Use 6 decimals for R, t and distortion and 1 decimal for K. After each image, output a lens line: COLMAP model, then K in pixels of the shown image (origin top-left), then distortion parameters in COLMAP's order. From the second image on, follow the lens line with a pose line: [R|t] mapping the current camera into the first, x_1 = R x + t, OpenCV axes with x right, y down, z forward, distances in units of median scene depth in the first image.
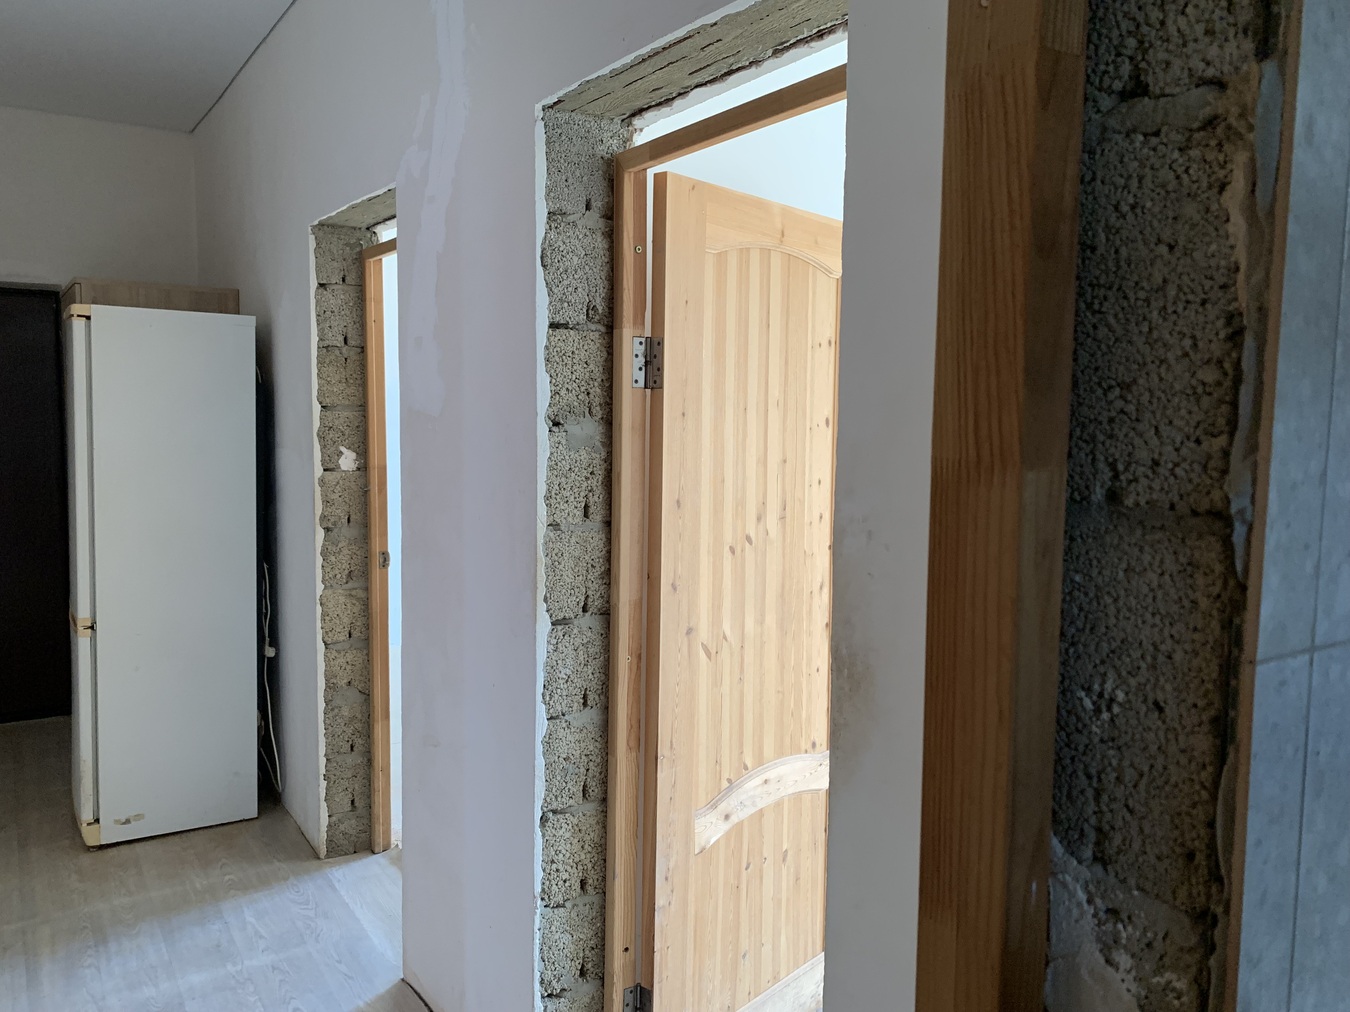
lens RADIAL K [[1047.9, 0, 680.6], [0, 1047.9, 498.5], [0, 0, 1]] dist [0.047956, -0.053414]
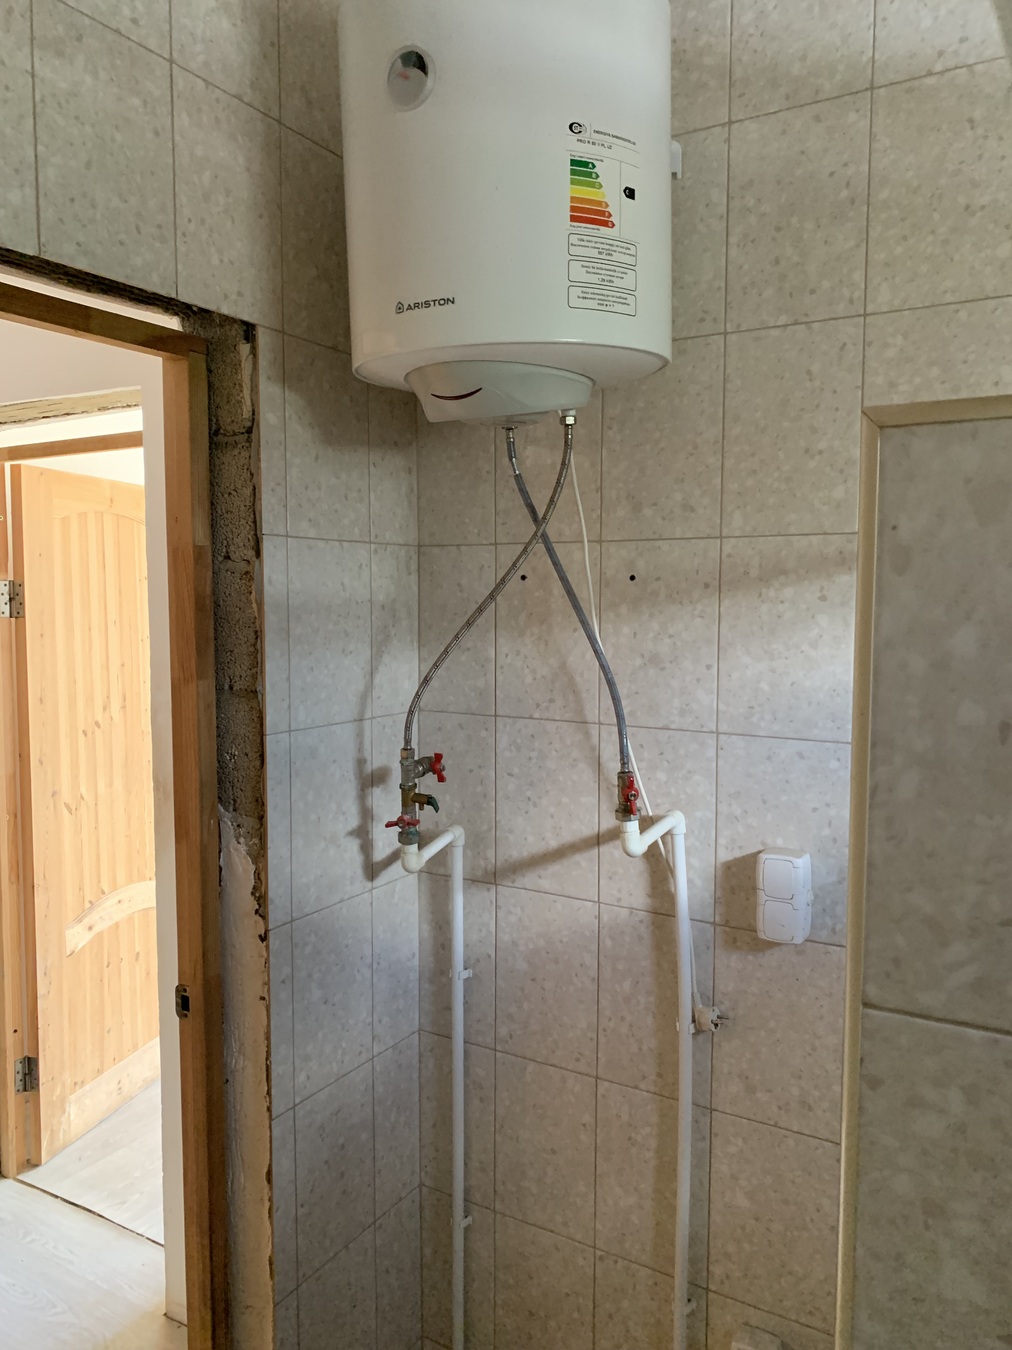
lens RADIAL K [[1047.9, 0, 504.8], [0, 1047.9, 674.9], [0, 0, 1]] dist [0.047956, -0.053414]
pose [[0.904029, -0.047392, 0.424837, -0.039814], [0.051109, 0.998690, 0.002651, -0.001442], [-0.424406, 0.019316, 0.905266, -0.519187]]
